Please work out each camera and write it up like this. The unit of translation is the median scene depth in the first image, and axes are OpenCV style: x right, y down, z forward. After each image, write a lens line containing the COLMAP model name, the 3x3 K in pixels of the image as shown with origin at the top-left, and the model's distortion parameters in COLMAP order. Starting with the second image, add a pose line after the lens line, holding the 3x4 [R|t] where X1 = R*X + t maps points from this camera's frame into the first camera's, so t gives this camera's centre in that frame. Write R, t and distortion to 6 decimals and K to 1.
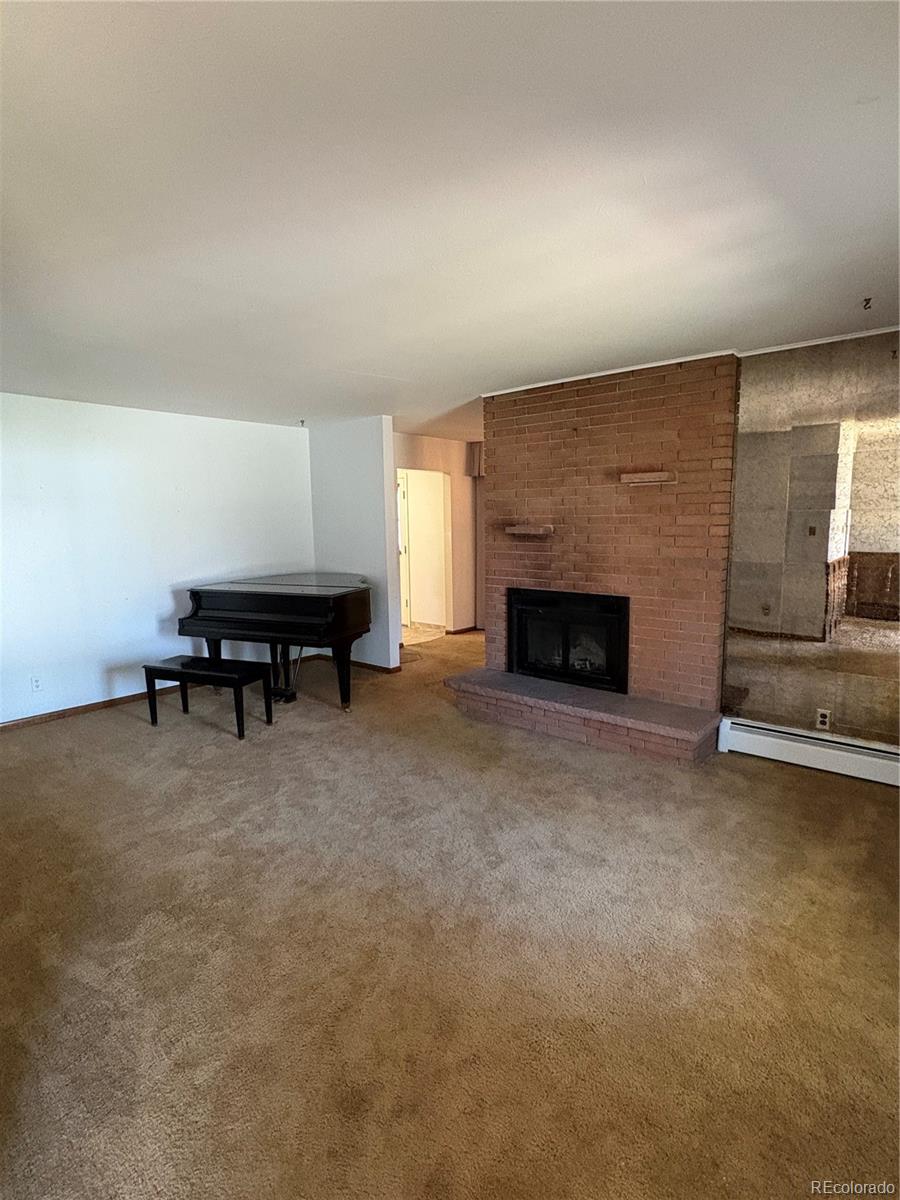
lens RADIAL K [[630.8, 0, 449.1], [0, 630.8, 597.6], [0, 0, 1]] dist [0.003121, 0.000100]
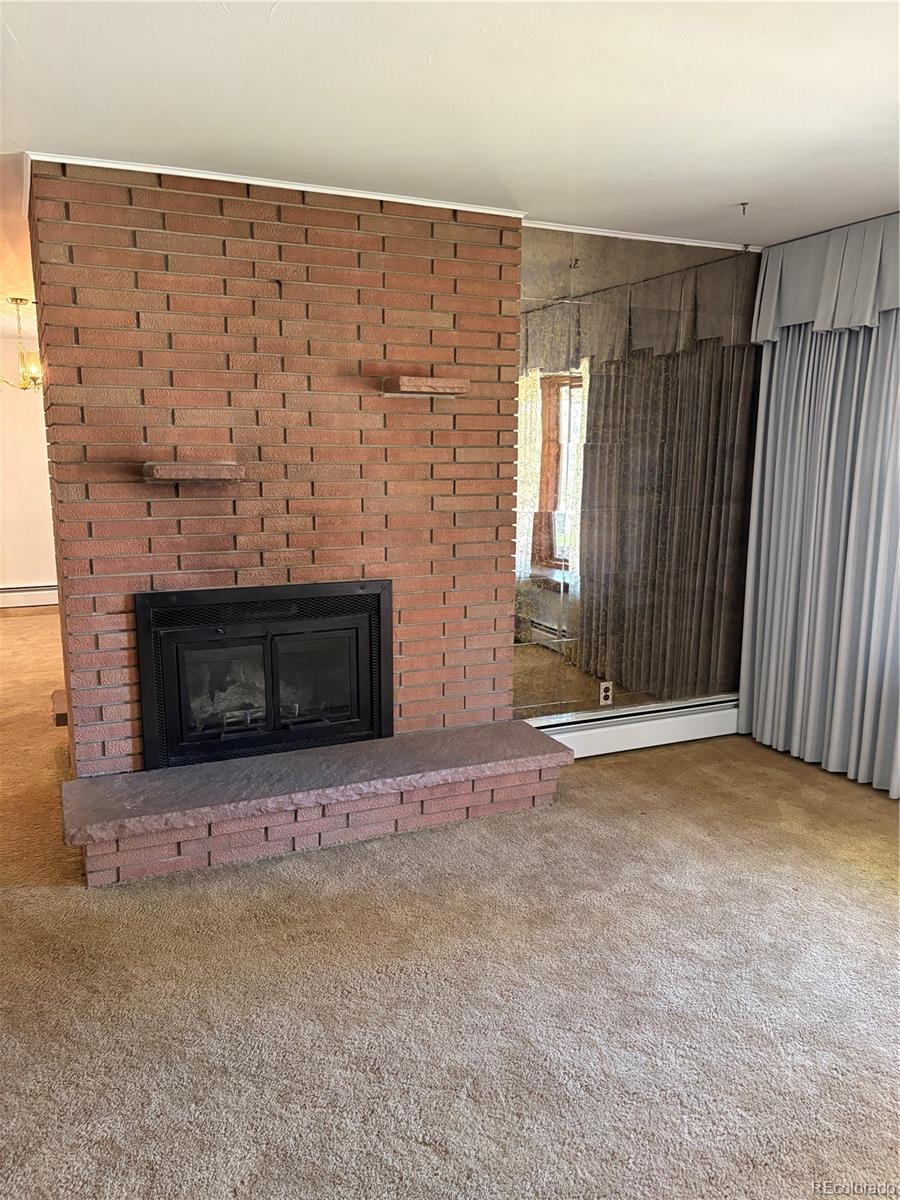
lens RADIAL K [[906.5, 0, 449.3], [0, 906.5, 606.4], [0, 0, 1]] dist [0.026832, -0.008427]
pose [[0.413049, -0.137463, 0.900275, -0.478936], [0.109668, 0.988857, 0.100673, -0.056780], [-0.904082, 0.057148, 0.423521, 0.561918]]
